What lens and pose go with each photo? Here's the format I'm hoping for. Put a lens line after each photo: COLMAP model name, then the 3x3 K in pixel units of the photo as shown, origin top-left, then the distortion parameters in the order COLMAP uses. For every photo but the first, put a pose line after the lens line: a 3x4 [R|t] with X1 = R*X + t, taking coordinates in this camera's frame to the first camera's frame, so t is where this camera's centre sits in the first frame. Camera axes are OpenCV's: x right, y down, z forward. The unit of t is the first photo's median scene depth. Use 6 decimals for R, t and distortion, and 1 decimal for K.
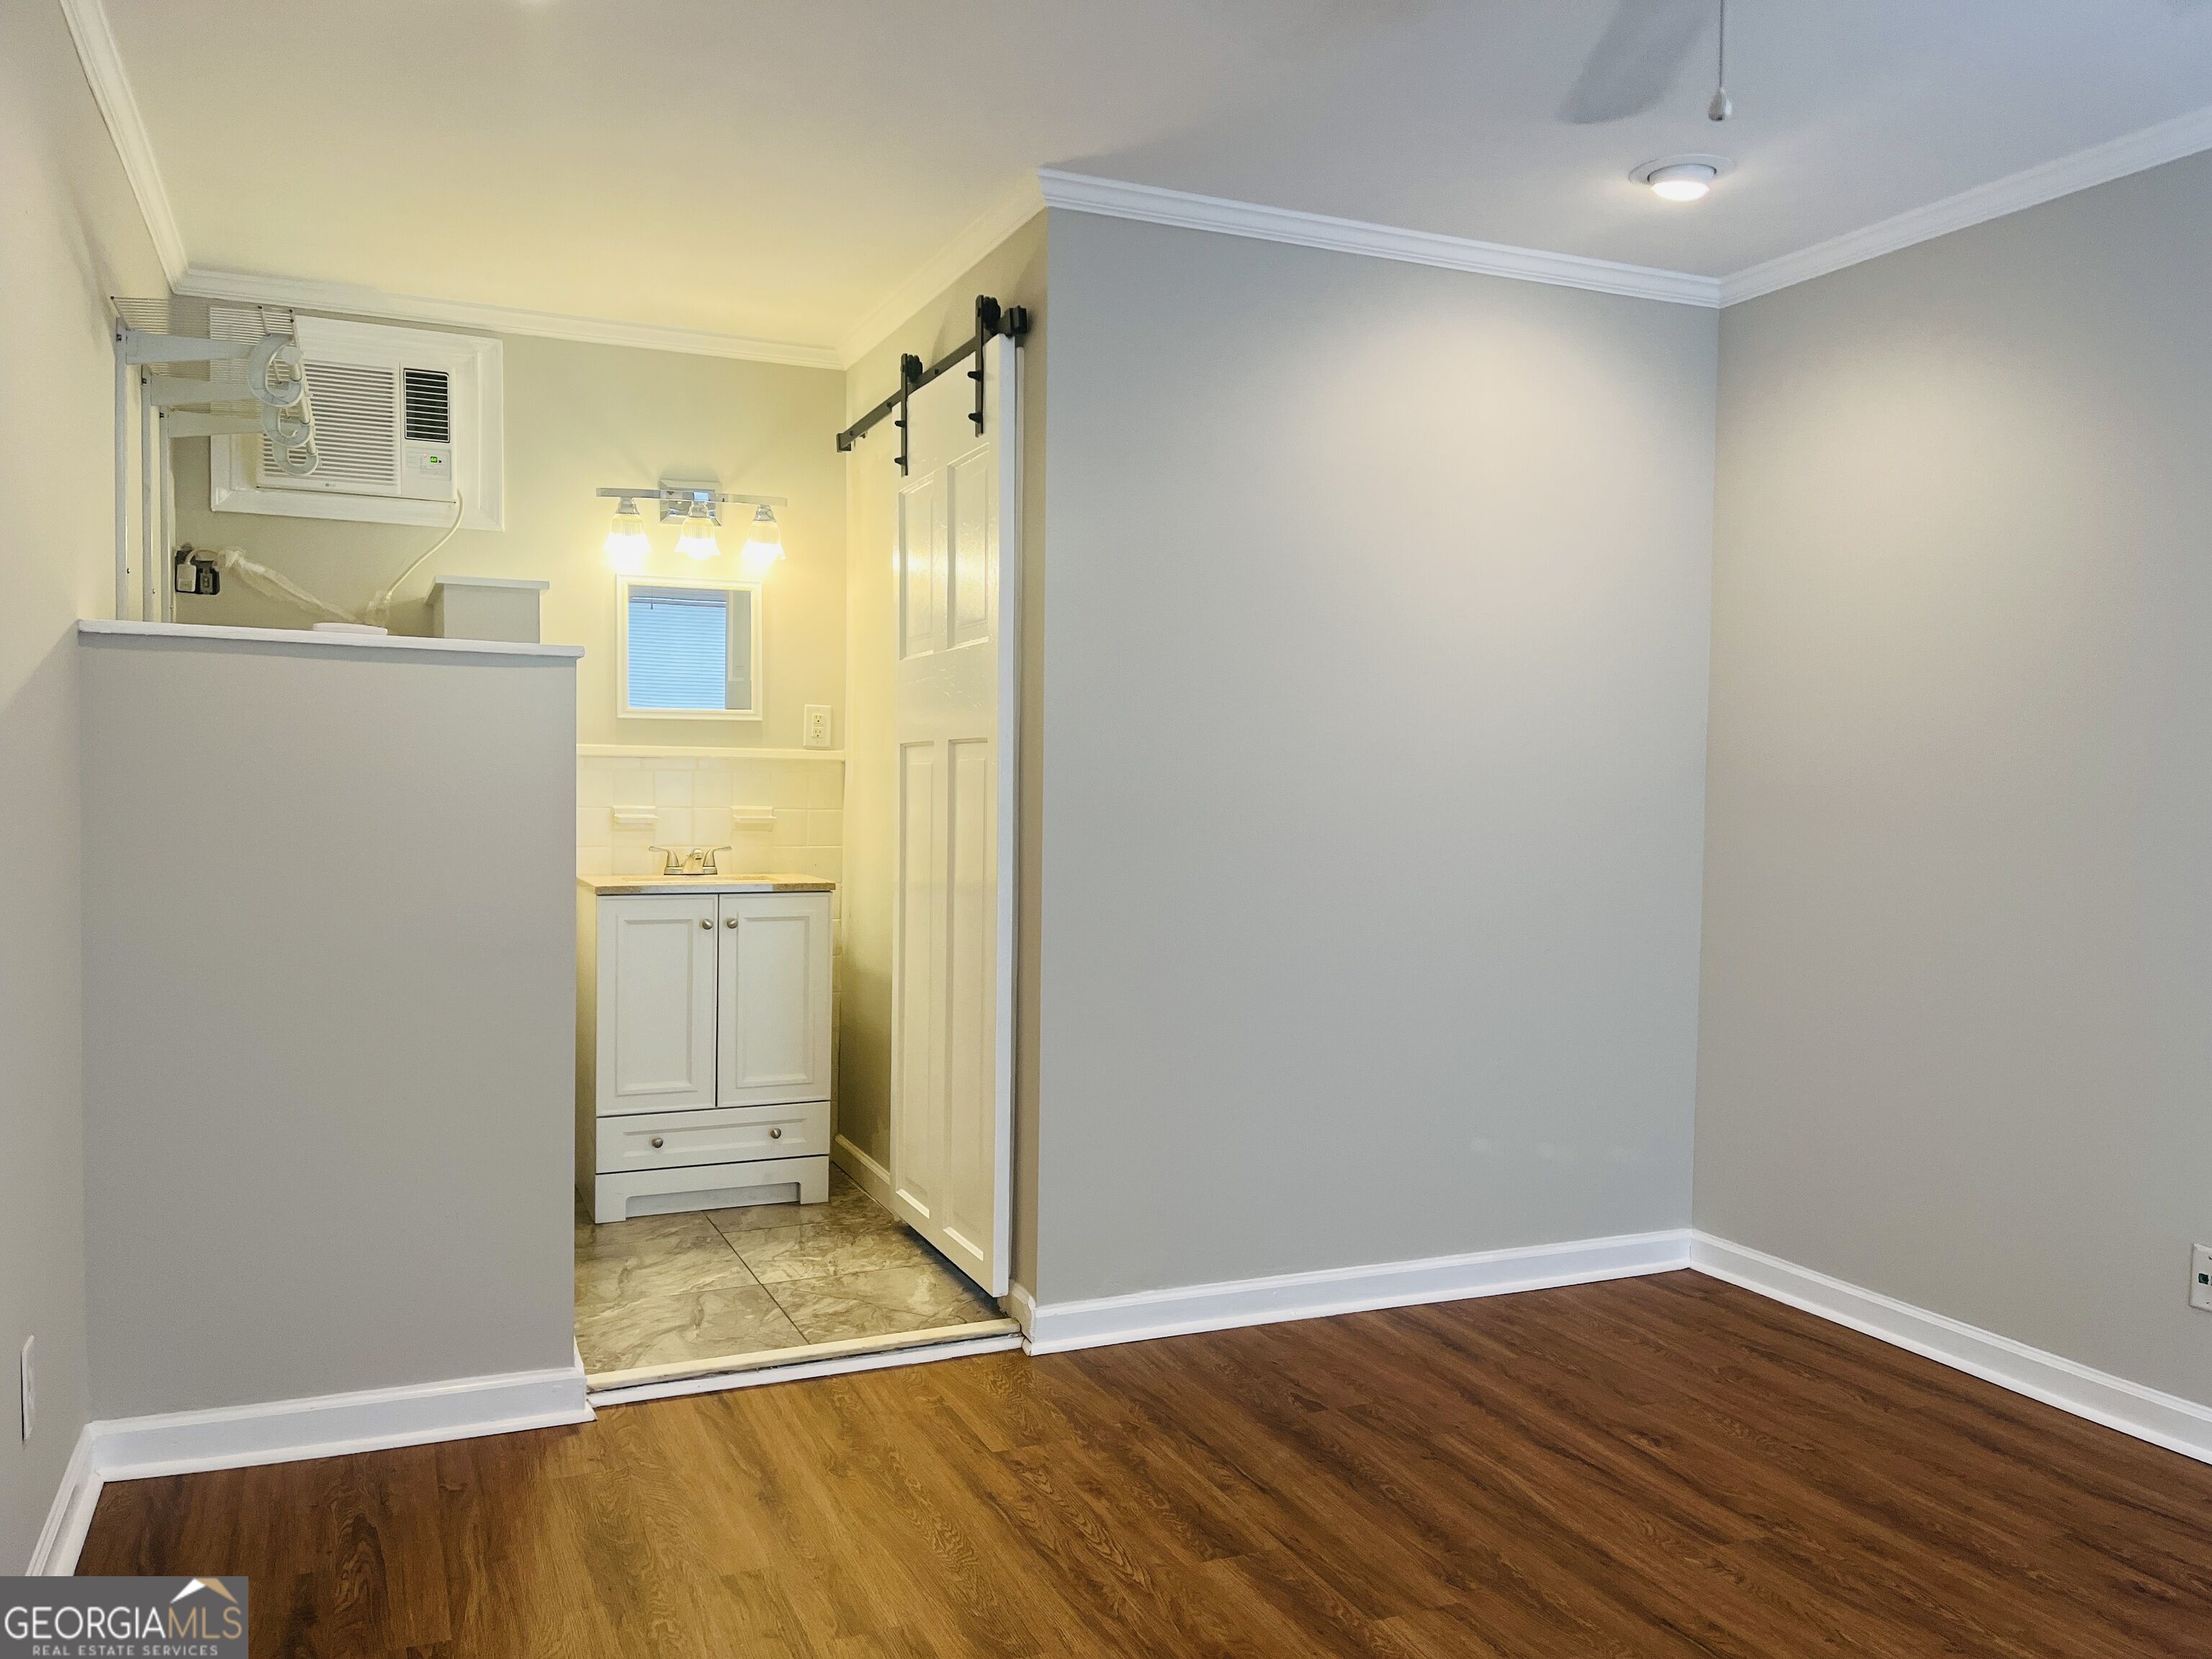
lens RADIAL K [[1694.8, 0, 1125.5], [0, 1694.8, 842.8], [0, 0, 1]] dist [0.077554, -0.085638]
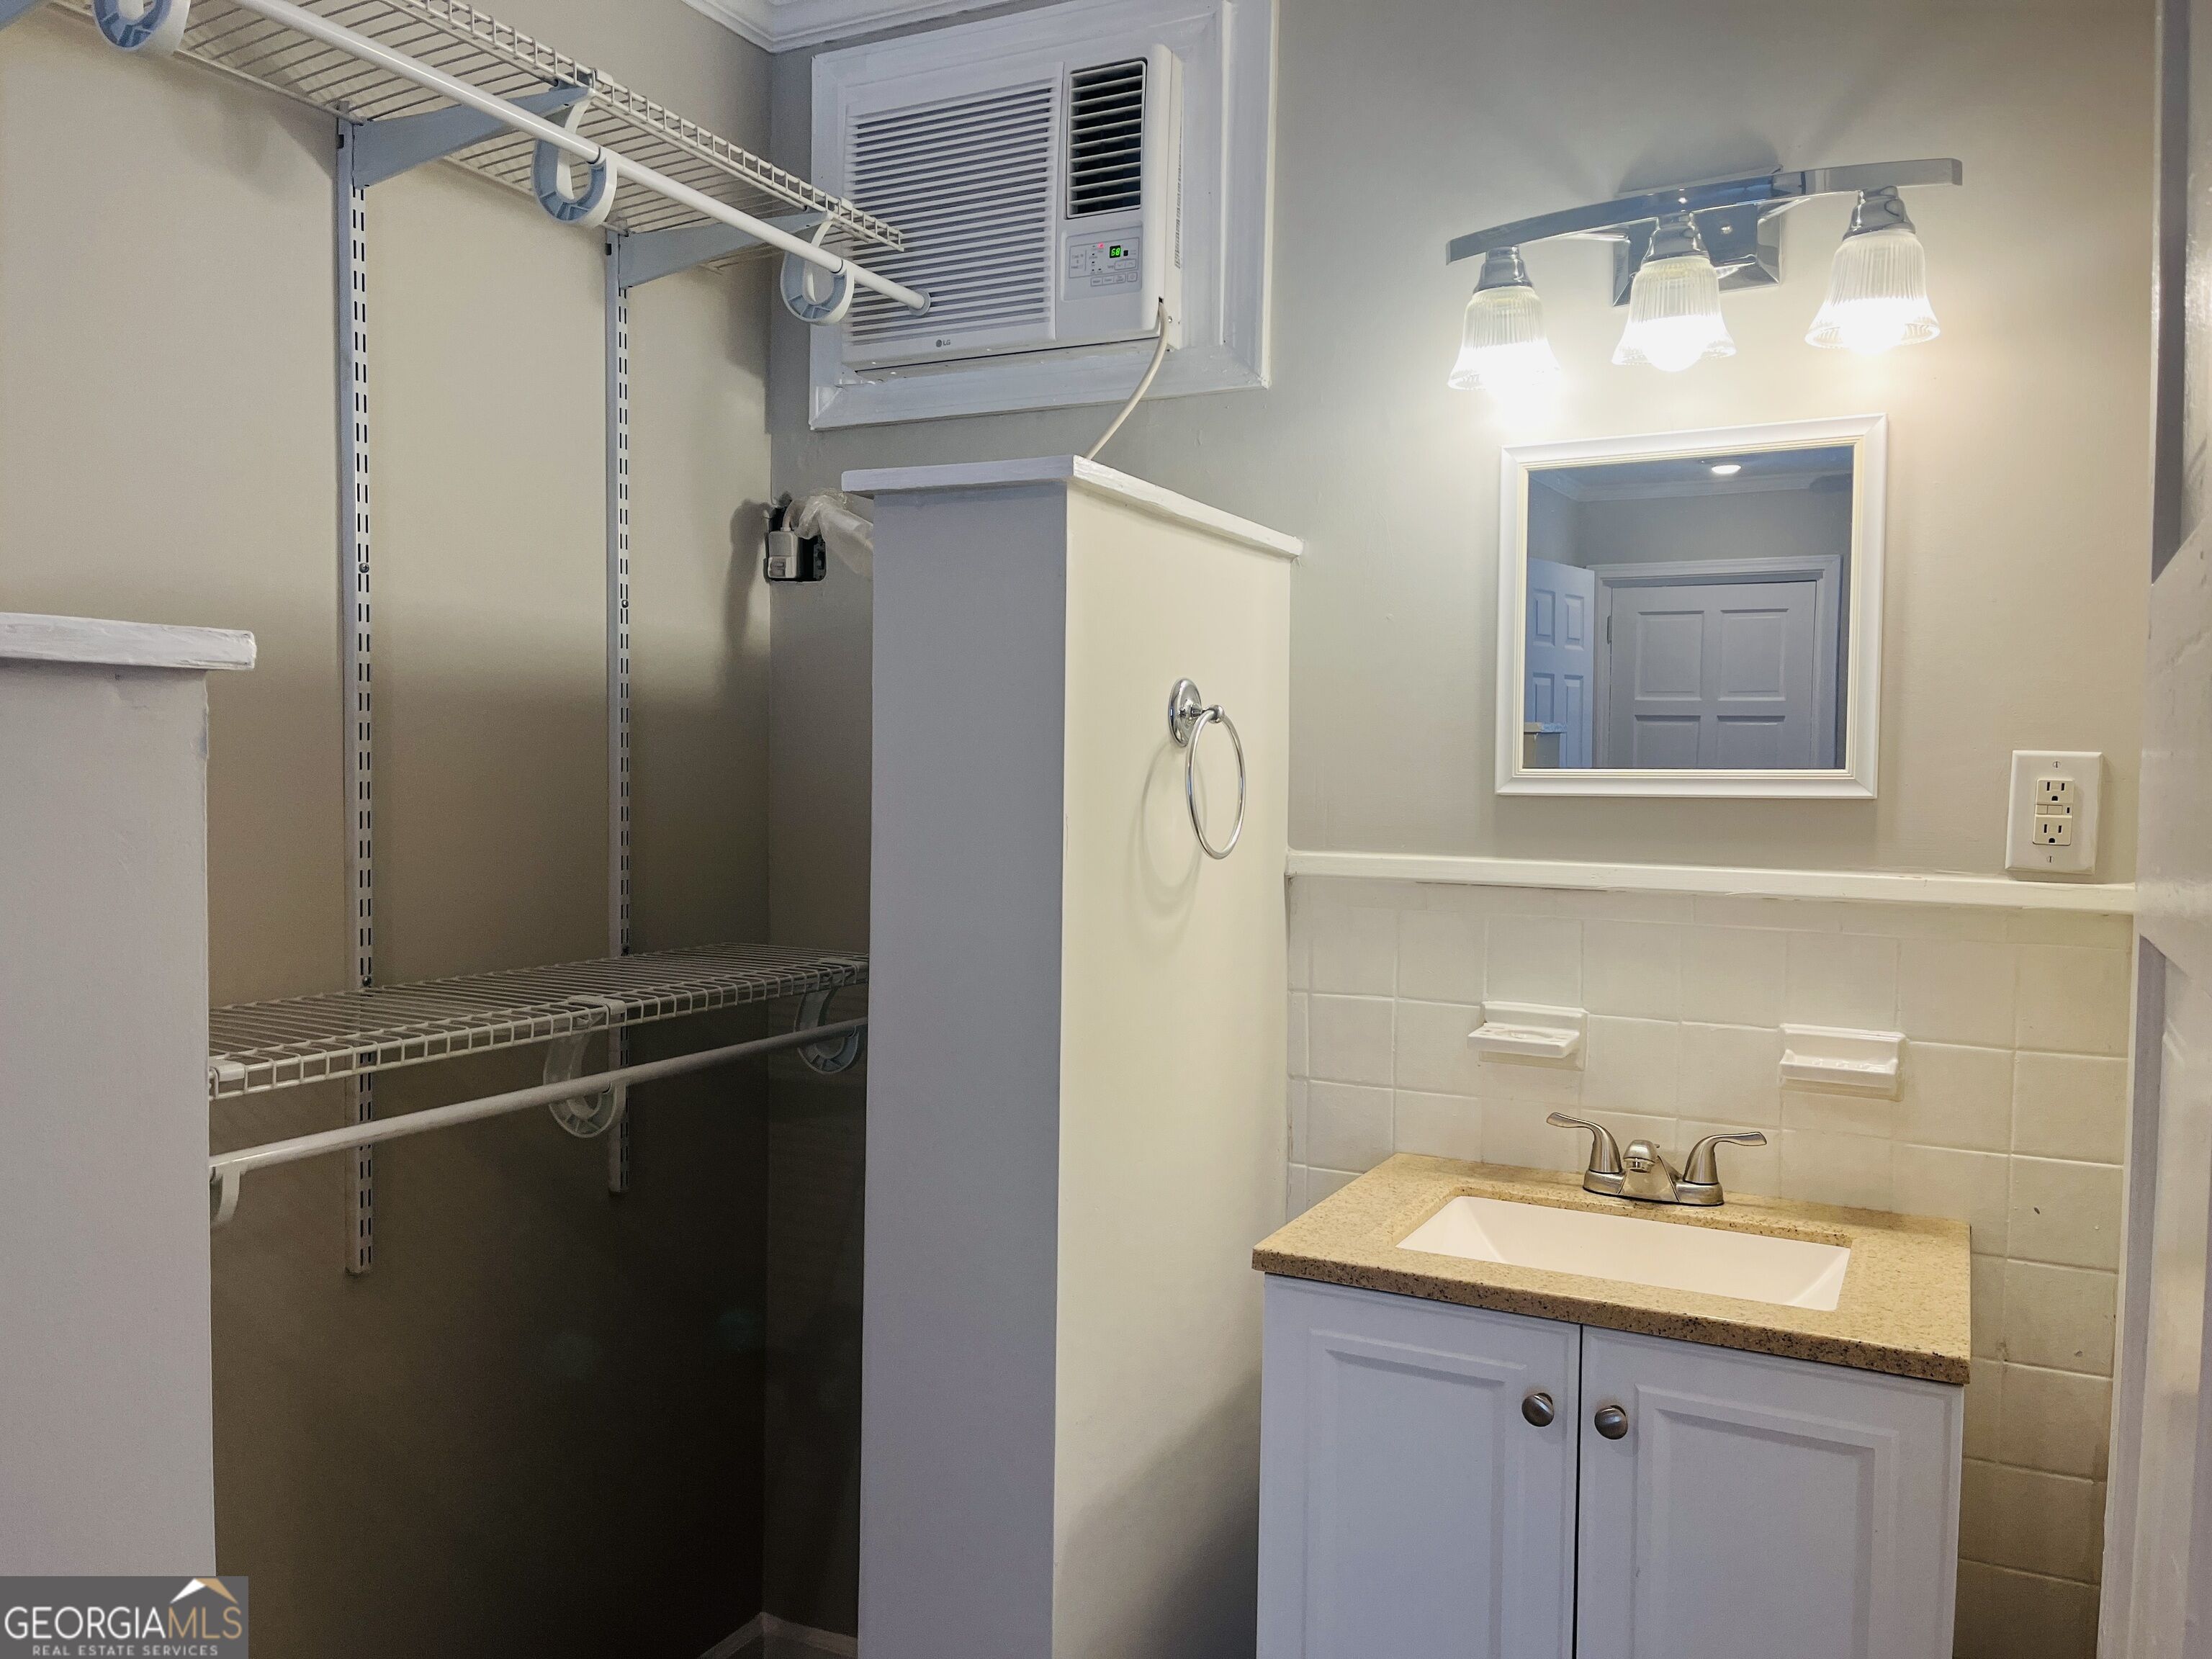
lens RADIAL K [[1694.8, 0, 1110.5], [0, 1694.8, 836.3], [0, 0, 1]] dist [0.077554, -0.085638]
pose [[0.630427, 0.029715, -0.775680, -0.035848], [-0.033969, 0.999366, 0.010675, -0.069383], [0.775505, 0.019619, 0.631036, 0.720918]]
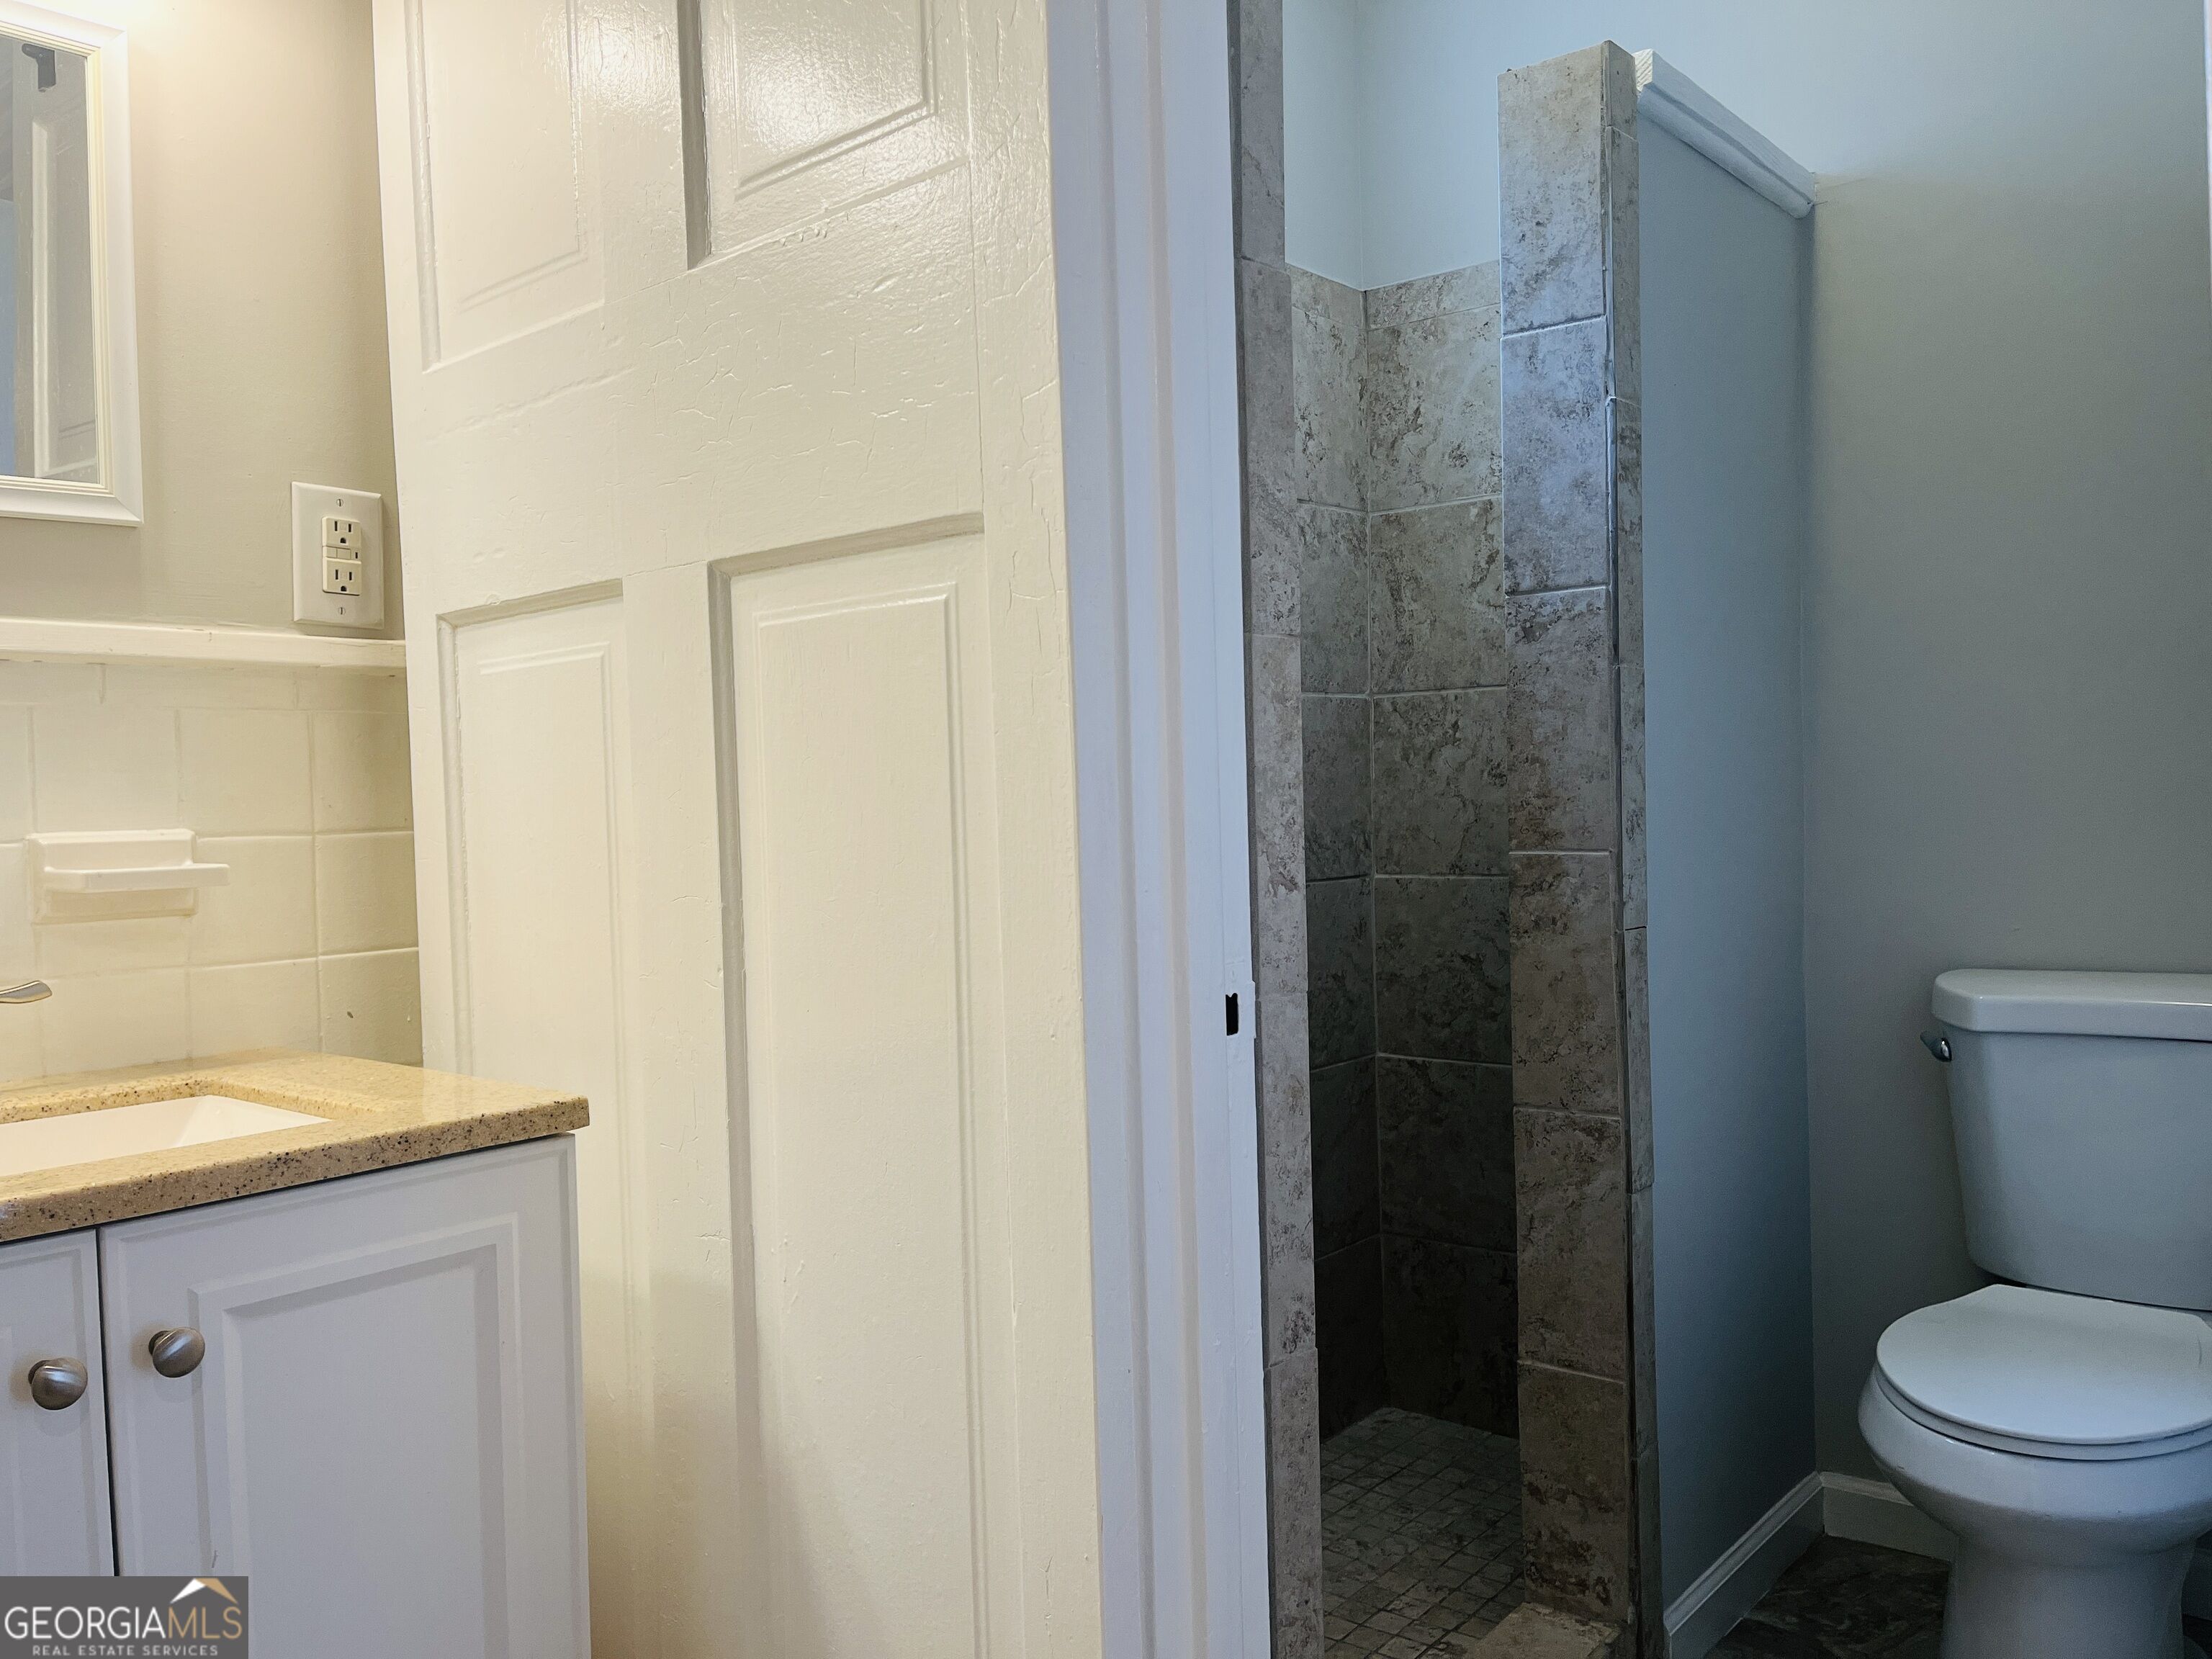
lens RADIAL K [[1694.8, 0, 1117.1], [0, 1694.8, 847.4], [0, 0, 1]] dist [0.077554, -0.085638]
pose [[0.900773, -0.050711, 0.431319, -0.218067], [0.052860, 0.998577, 0.007011, -0.013387], [-0.431061, 0.016484, 0.902172, 0.758251]]
